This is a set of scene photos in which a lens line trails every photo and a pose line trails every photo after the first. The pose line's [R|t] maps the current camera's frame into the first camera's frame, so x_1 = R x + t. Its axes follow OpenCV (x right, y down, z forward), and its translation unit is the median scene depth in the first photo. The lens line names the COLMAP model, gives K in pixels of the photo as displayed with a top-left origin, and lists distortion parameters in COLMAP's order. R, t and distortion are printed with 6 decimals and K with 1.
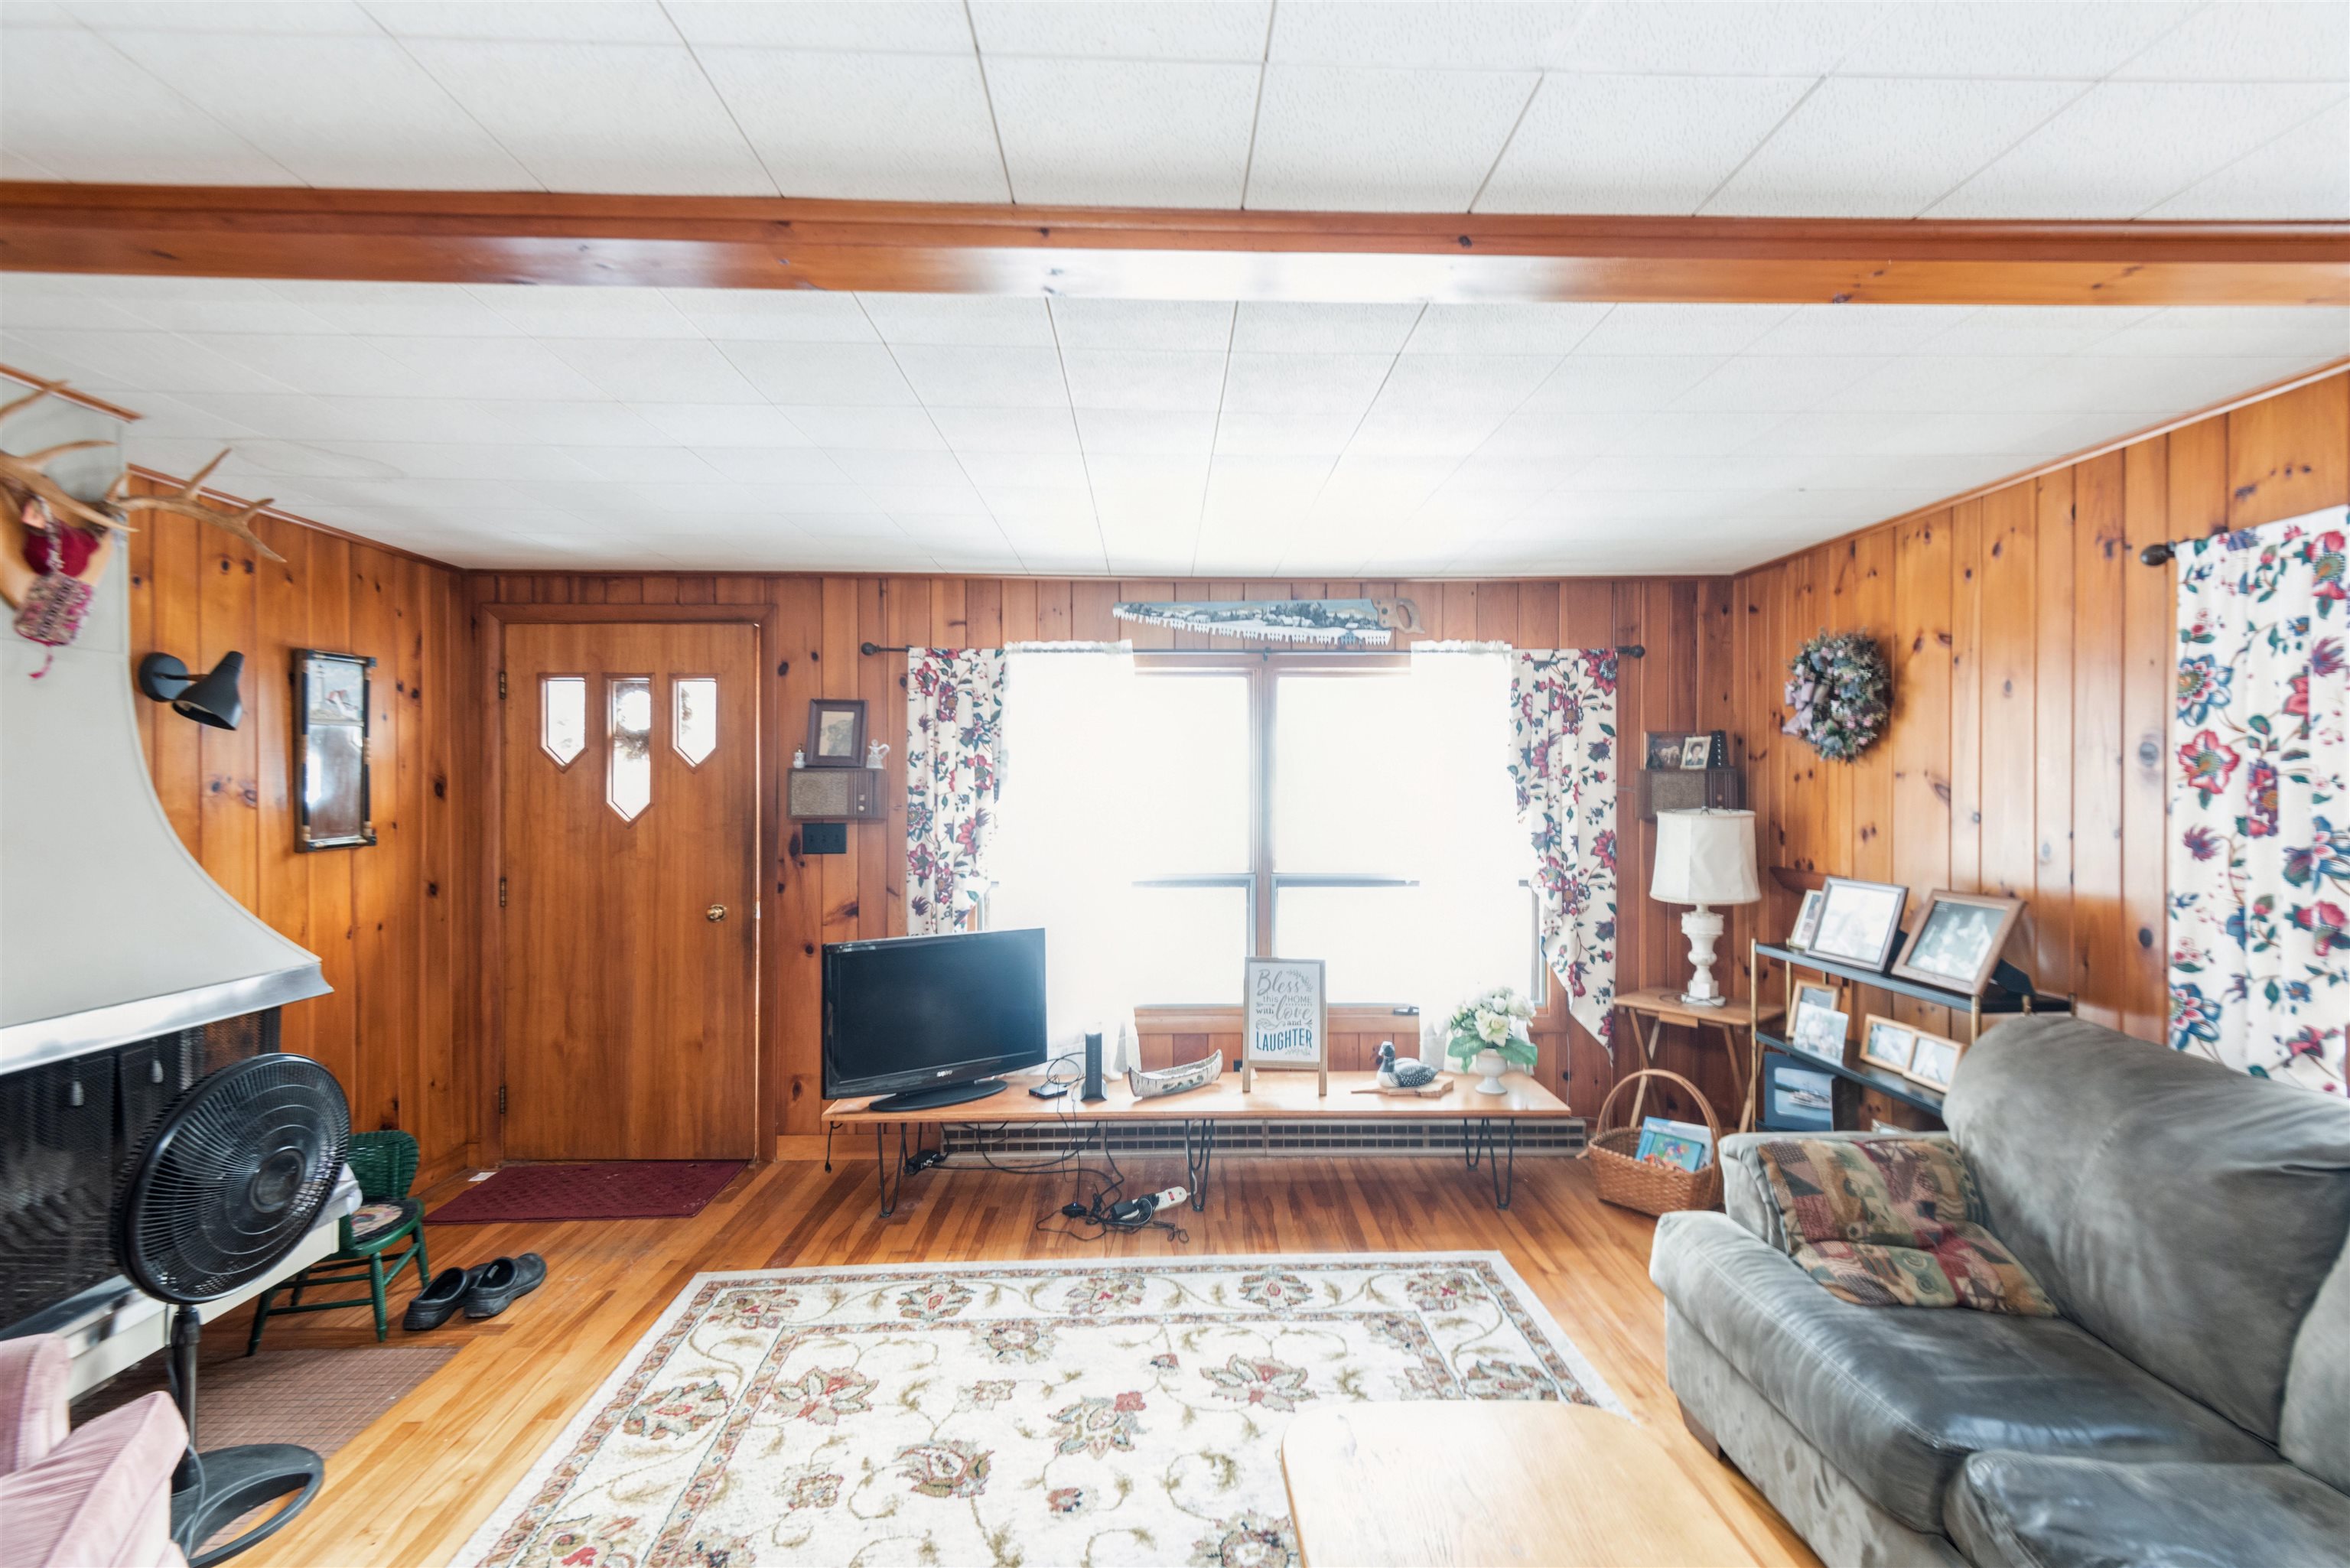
lens RADIAL K [[1103.3, 0, 1175.0], [0, 1103.3, 784.0], [0, 0, 1]] dist [0.049941, -0.027293]
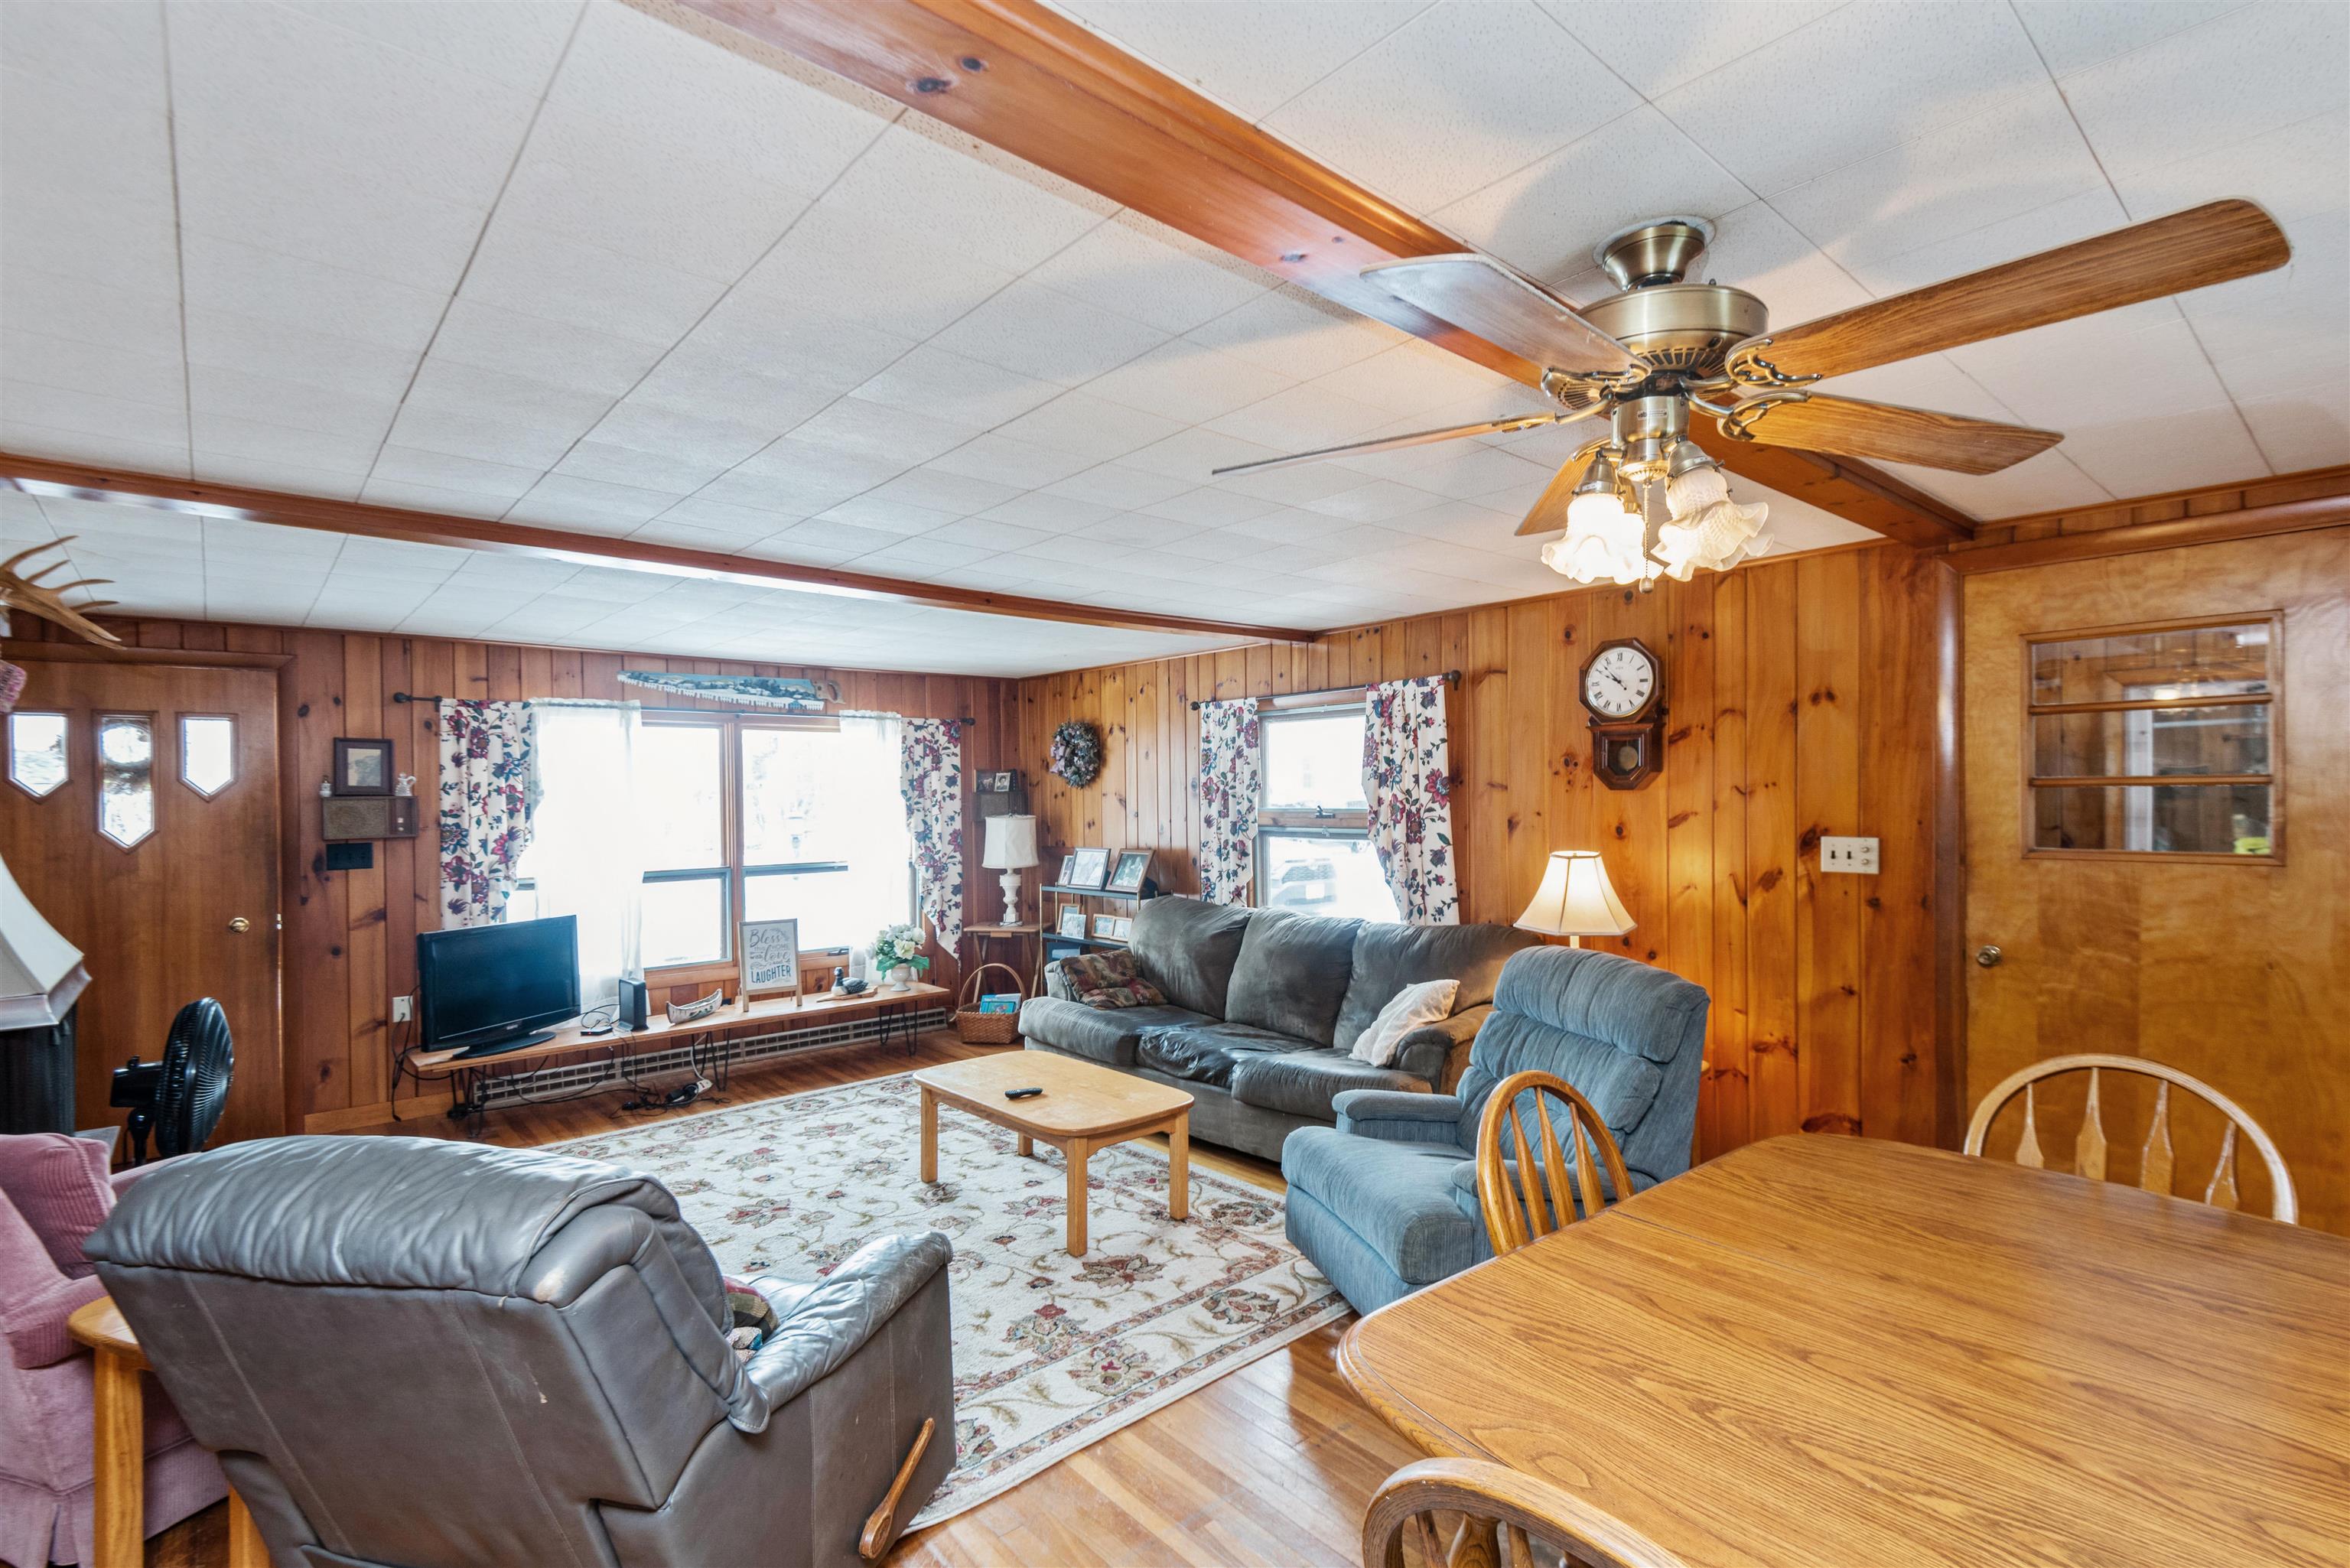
lens RADIAL K [[1076.0, 0, 1189.8], [0, 1076.0, 818.0], [0, 0, 1]] dist [0.029086, -0.012811]
pose [[0.772884, -0.023469, 0.634113, -0.367160], [0.013509, 0.999698, 0.020534, -0.003224], [-0.634404, -0.007305, 0.772967, -0.469494]]
